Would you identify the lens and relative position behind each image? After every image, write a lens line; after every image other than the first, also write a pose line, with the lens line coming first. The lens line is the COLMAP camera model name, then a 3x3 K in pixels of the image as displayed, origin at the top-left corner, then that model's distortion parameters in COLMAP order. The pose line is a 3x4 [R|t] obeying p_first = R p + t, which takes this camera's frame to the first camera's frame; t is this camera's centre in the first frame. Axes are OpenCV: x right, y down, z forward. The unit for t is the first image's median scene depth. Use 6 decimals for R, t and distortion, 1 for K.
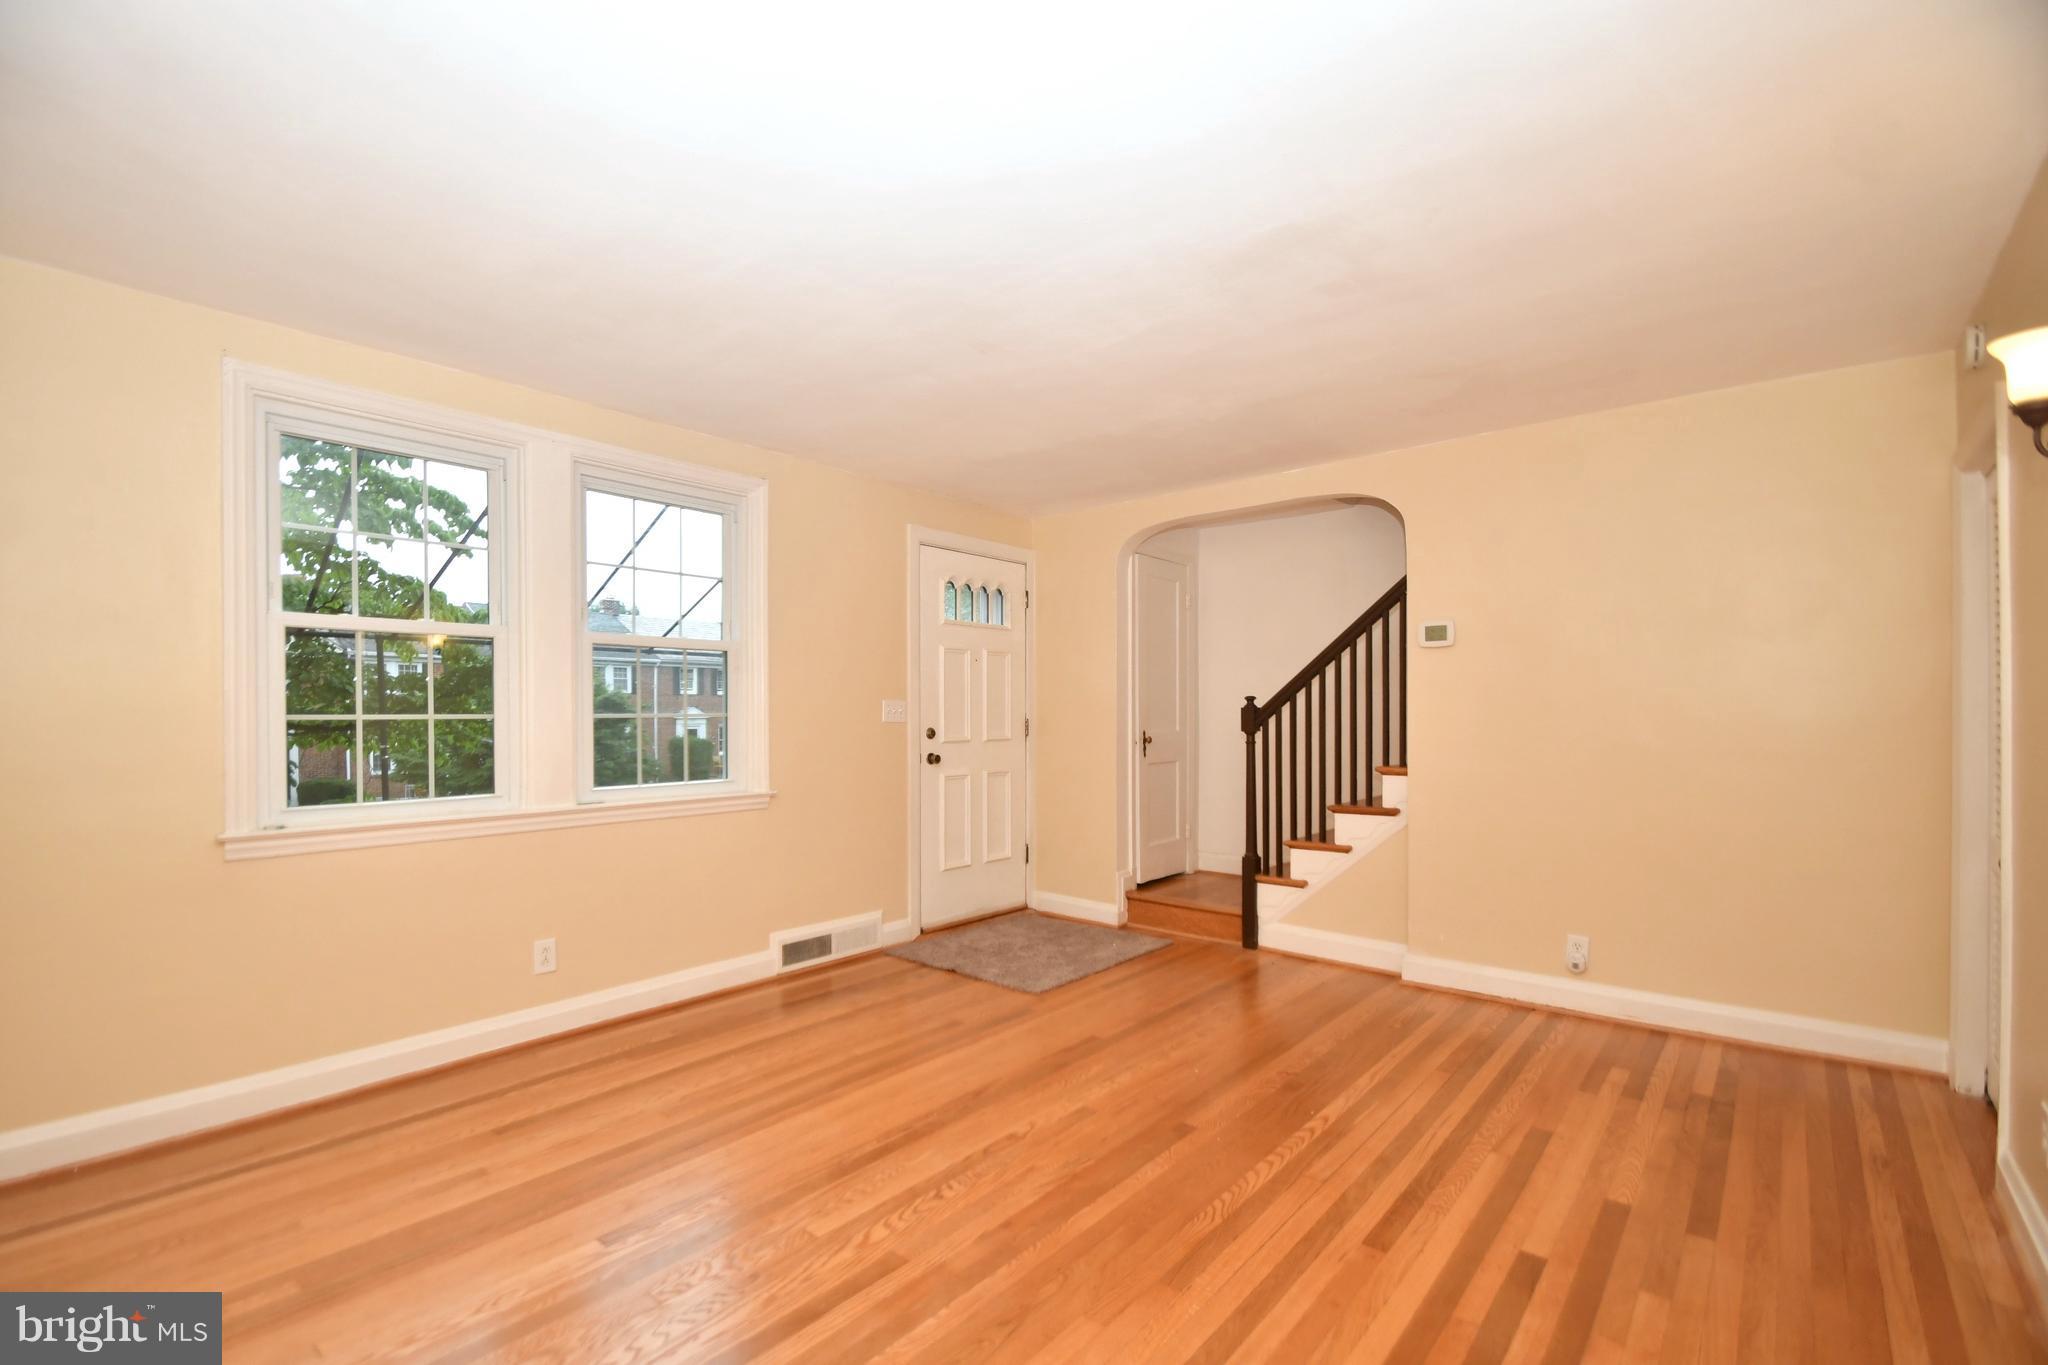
lens RADIAL K [[898.7, 0, 1001.9], [0, 898.7, 716.6], [0, 0, 1]] dist [0.020502, -0.022069]
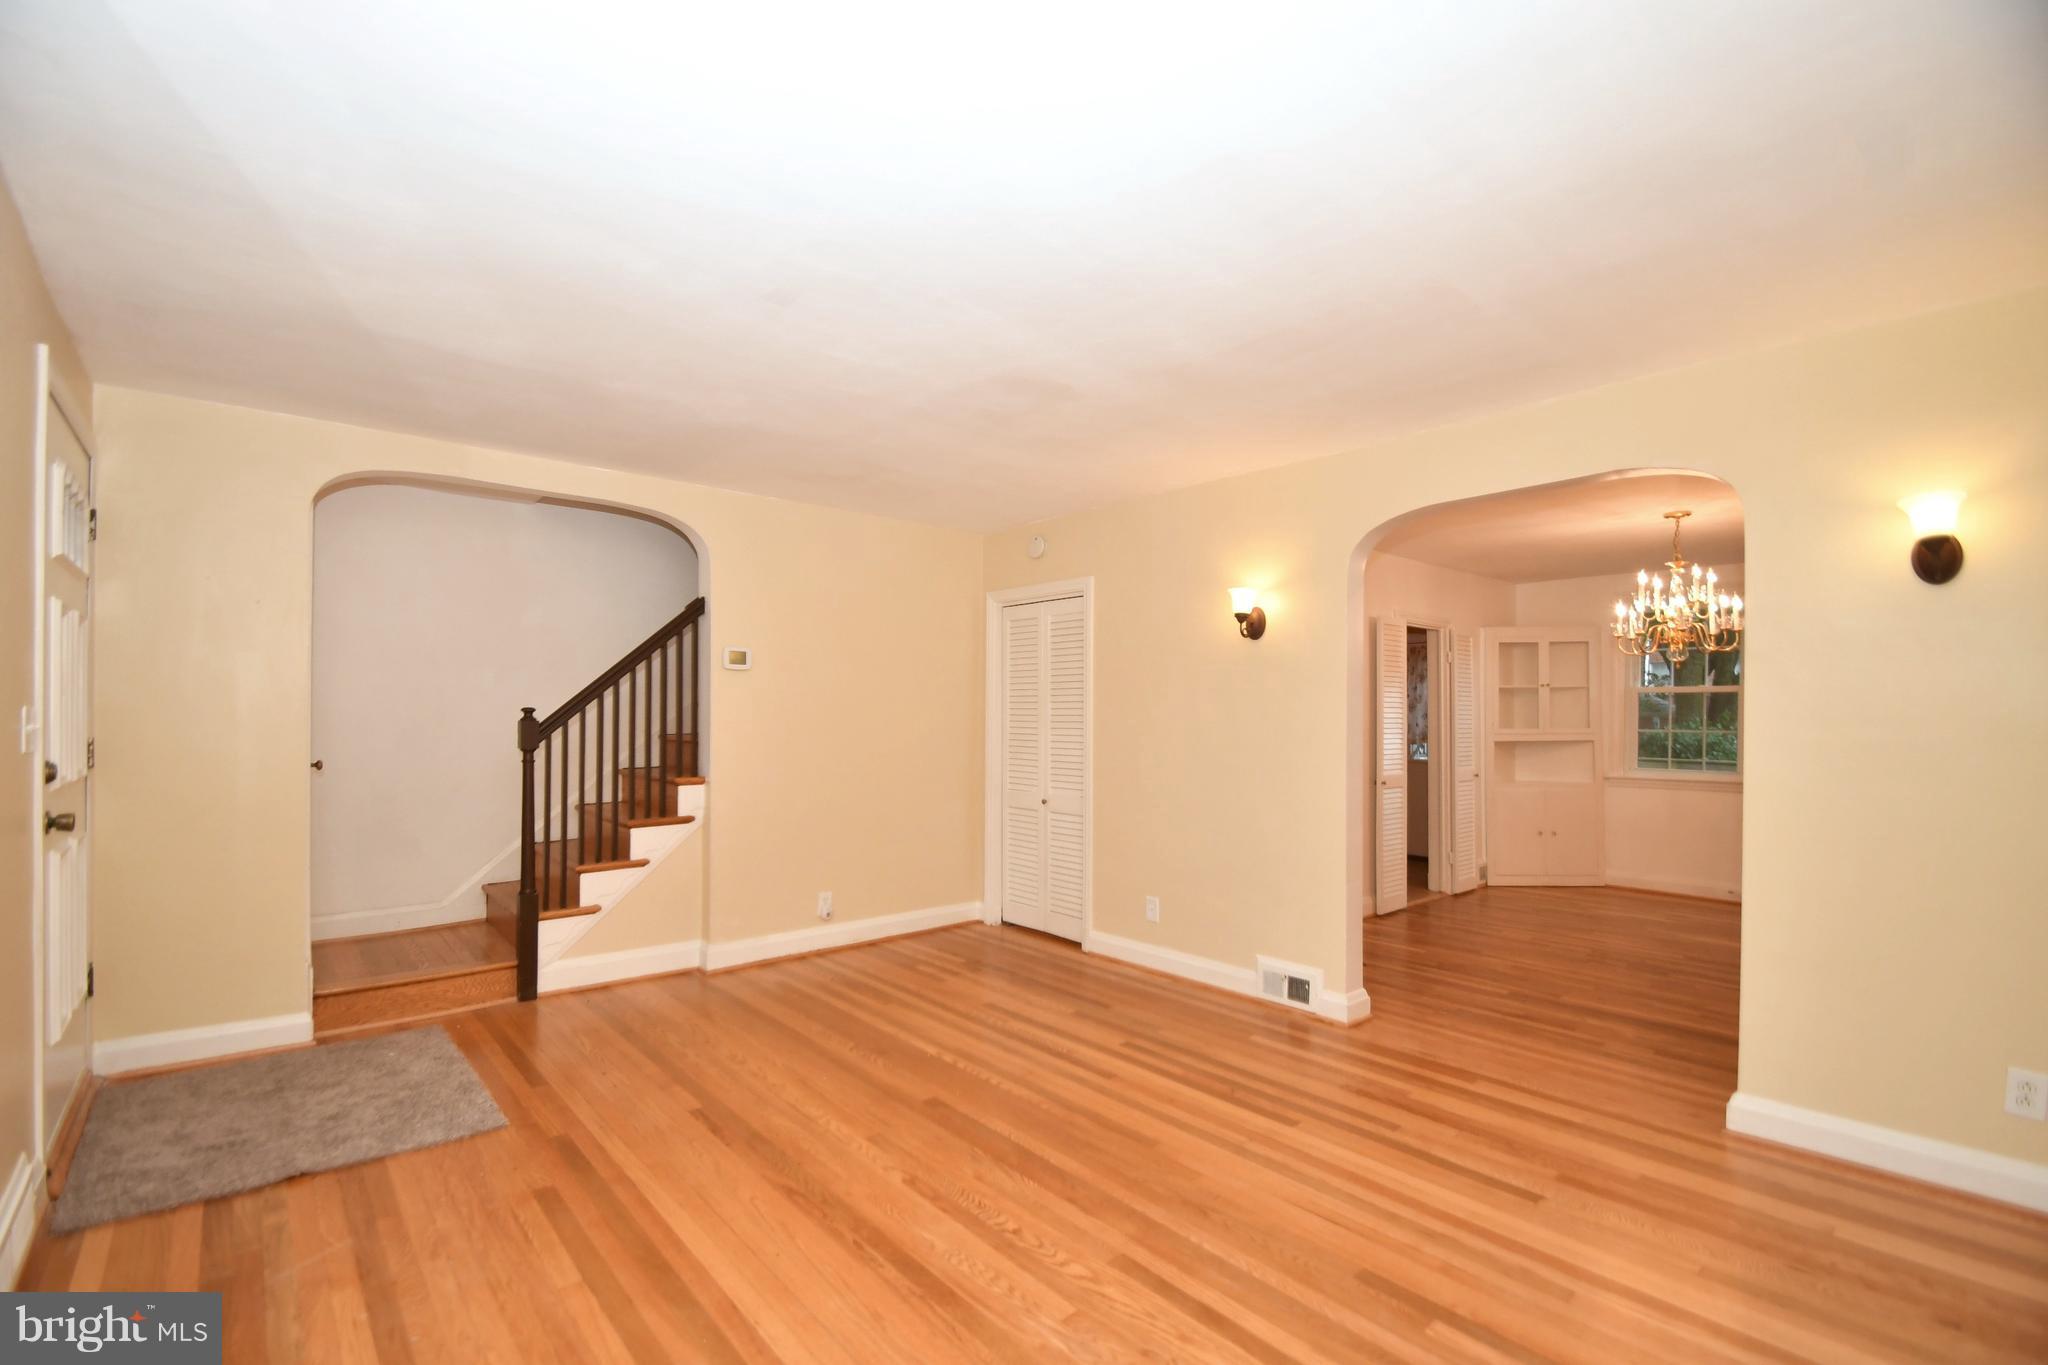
lens RADIAL K [[898.7, 0, 1001.9], [0, 898.7, 716.6], [0, 0, 1]] dist [0.020502, -0.022069]
pose [[0.151453, 0.002472, 0.988461, -0.694165], [-0.002643, 0.999994, -0.002096, -0.017488], [-0.988461, -0.002295, 0.151458, 0.576657]]
